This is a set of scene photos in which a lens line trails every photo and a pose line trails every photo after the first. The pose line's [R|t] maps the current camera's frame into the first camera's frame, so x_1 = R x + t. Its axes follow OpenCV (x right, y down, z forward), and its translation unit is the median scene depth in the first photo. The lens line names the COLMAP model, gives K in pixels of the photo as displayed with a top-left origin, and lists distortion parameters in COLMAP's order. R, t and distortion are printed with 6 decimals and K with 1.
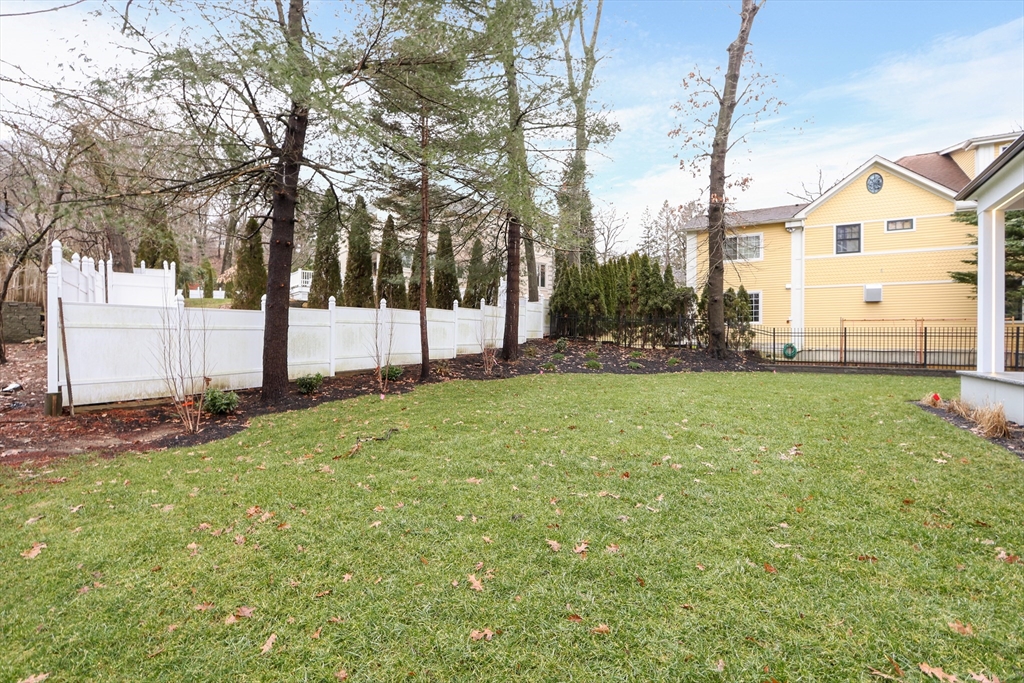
lens RADIAL K [[473.0, 0, 514.6], [0, 473.0, 338.3], [0, 0, 1]] dist [-0.006232, -0.000078]
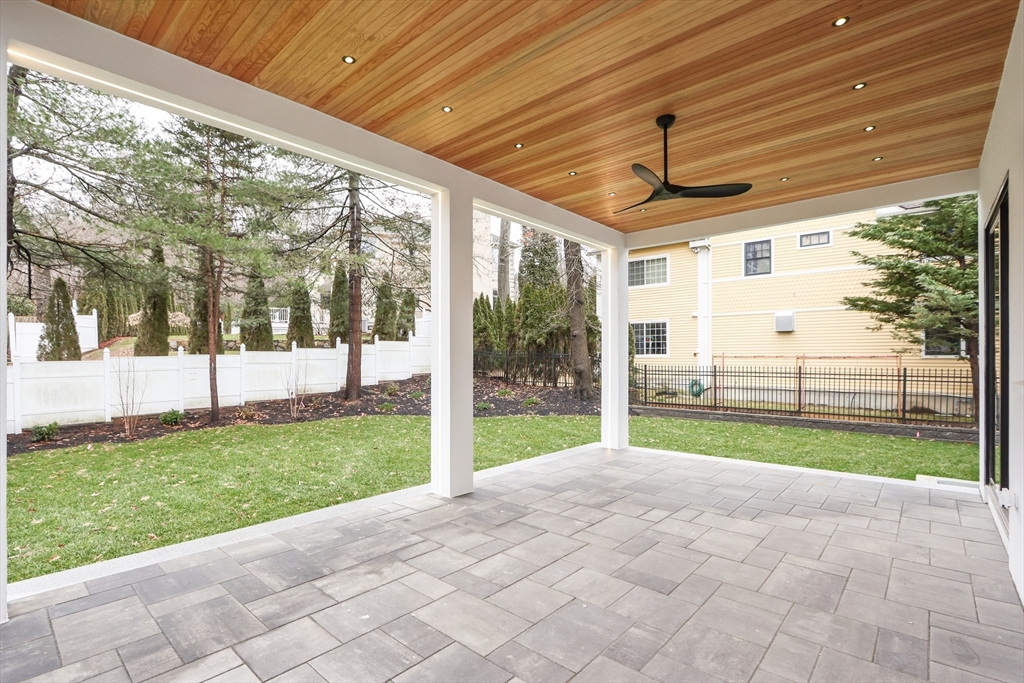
lens RADIAL K [[473.0, 0, 509.7], [0, 473.0, 352.2], [0, 0, 1]] dist [-0.006232, -0.000078]
pose [[0.980108, -0.008541, -0.198282, 0.449050], [0.007876, 0.999960, -0.004143, -0.041254], [0.198309, 0.002499, 0.980136, 0.074976]]
